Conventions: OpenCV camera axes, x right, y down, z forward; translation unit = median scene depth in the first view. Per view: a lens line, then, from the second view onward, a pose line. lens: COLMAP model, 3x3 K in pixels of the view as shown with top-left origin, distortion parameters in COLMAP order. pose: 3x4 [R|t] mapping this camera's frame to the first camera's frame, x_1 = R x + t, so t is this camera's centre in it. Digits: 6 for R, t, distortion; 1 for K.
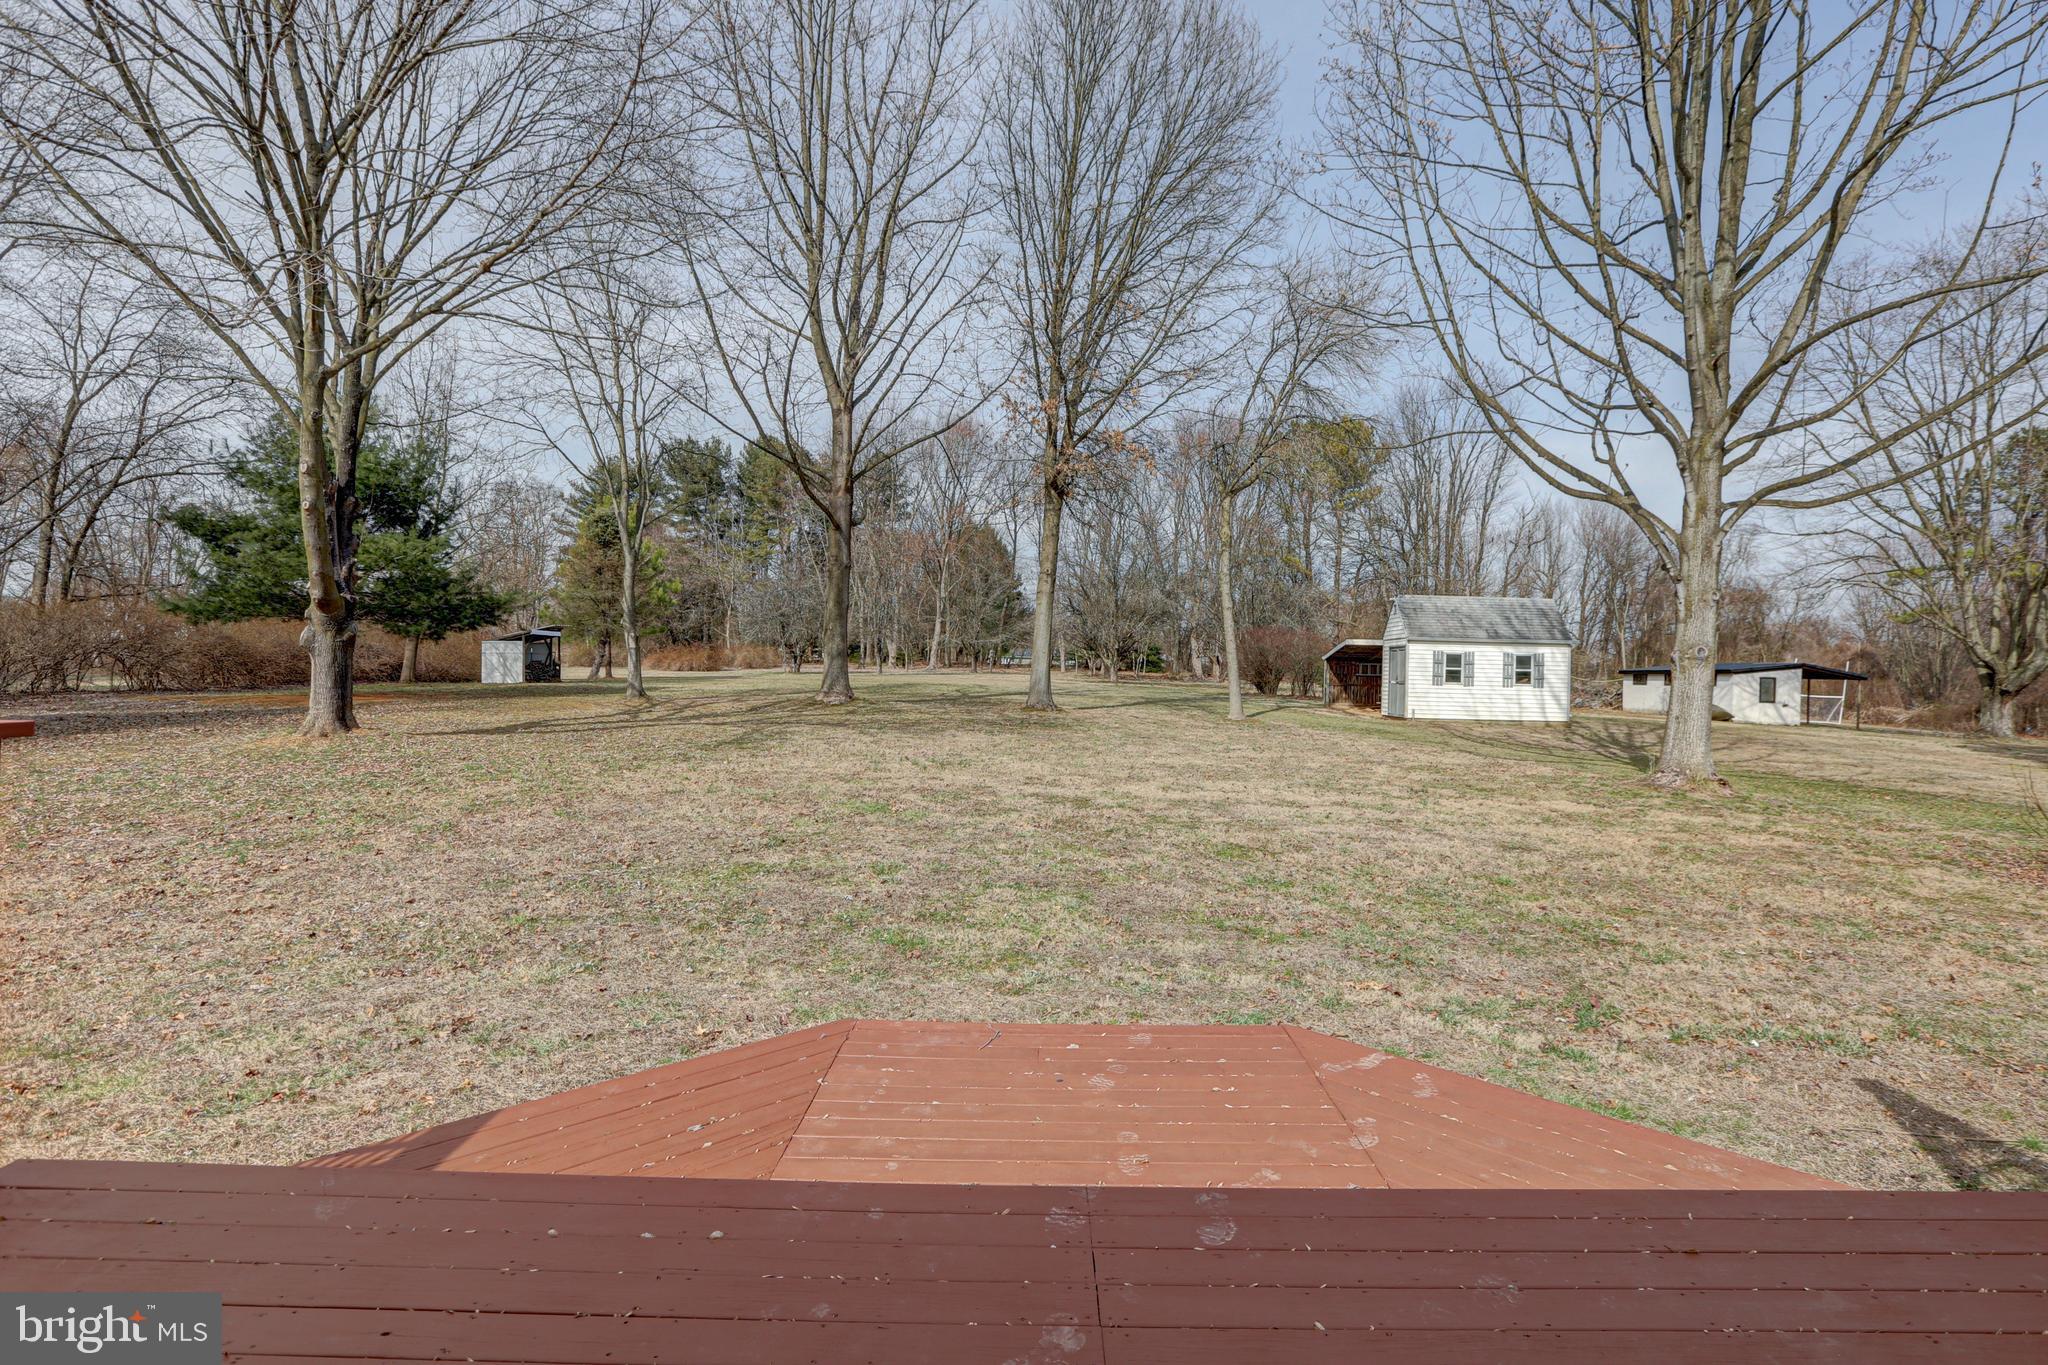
lens RADIAL K [[954.5, 0, 1036.1], [0, 954.5, 687.9], [0, 0, 1]] dist [-0.017891, -0.000211]
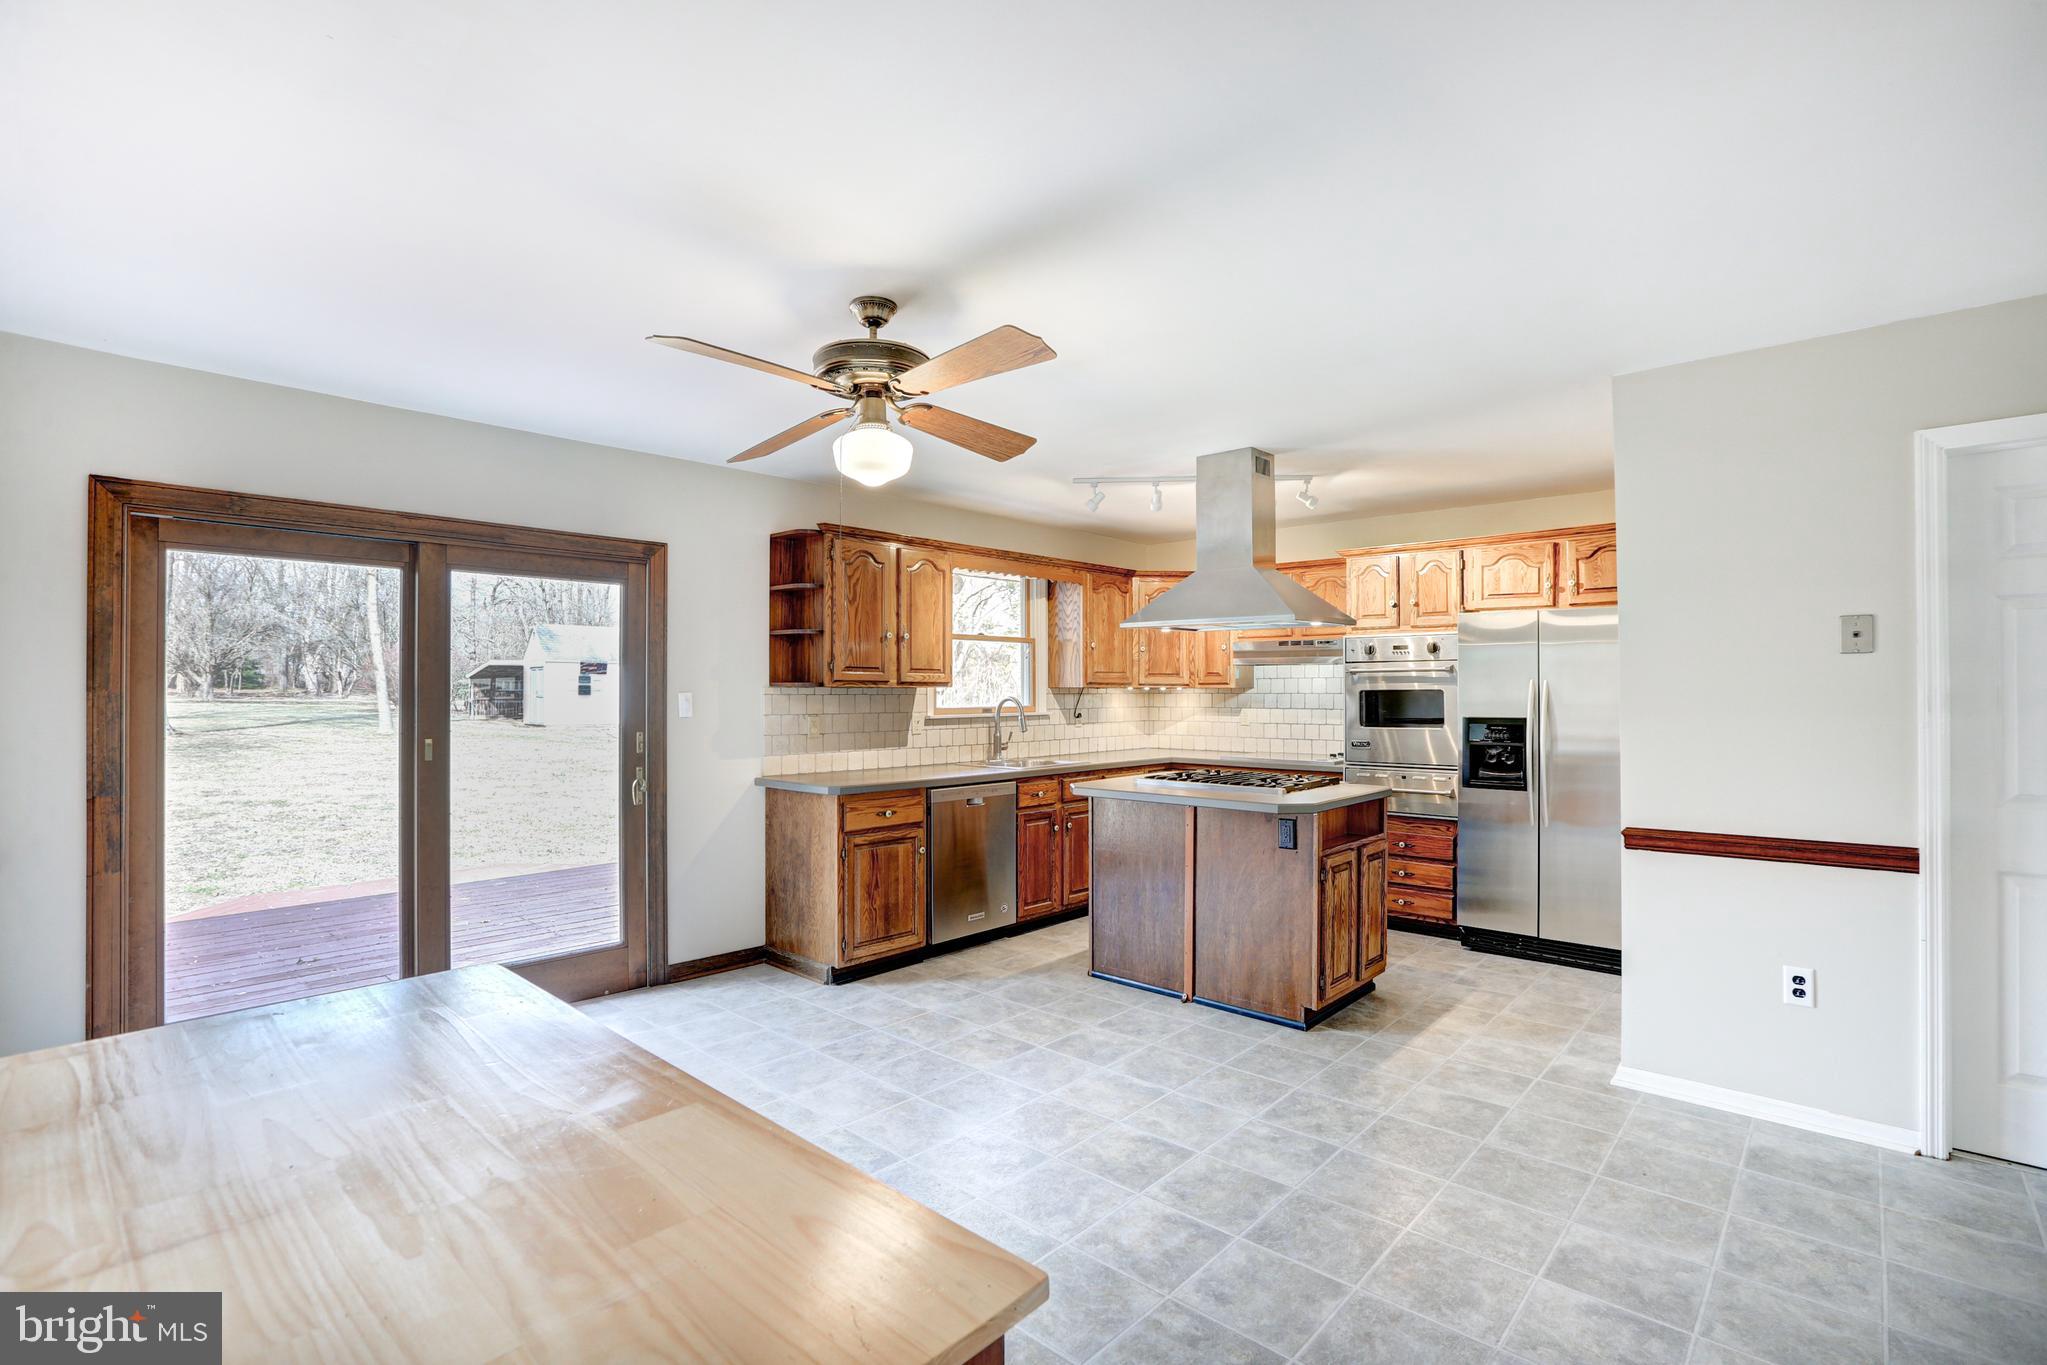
lens RADIAL K [[954.1, 0, 1029.6], [0, 954.1, 686.4], [0, 0, 1]] dist [-0.017891, -0.000211]
pose [[0.663621, -0.021327, 0.747765, -0.102412], [0.028344, 0.999593, 0.003355, -0.004277], [-0.747532, 0.018969, 0.663955, -0.253963]]
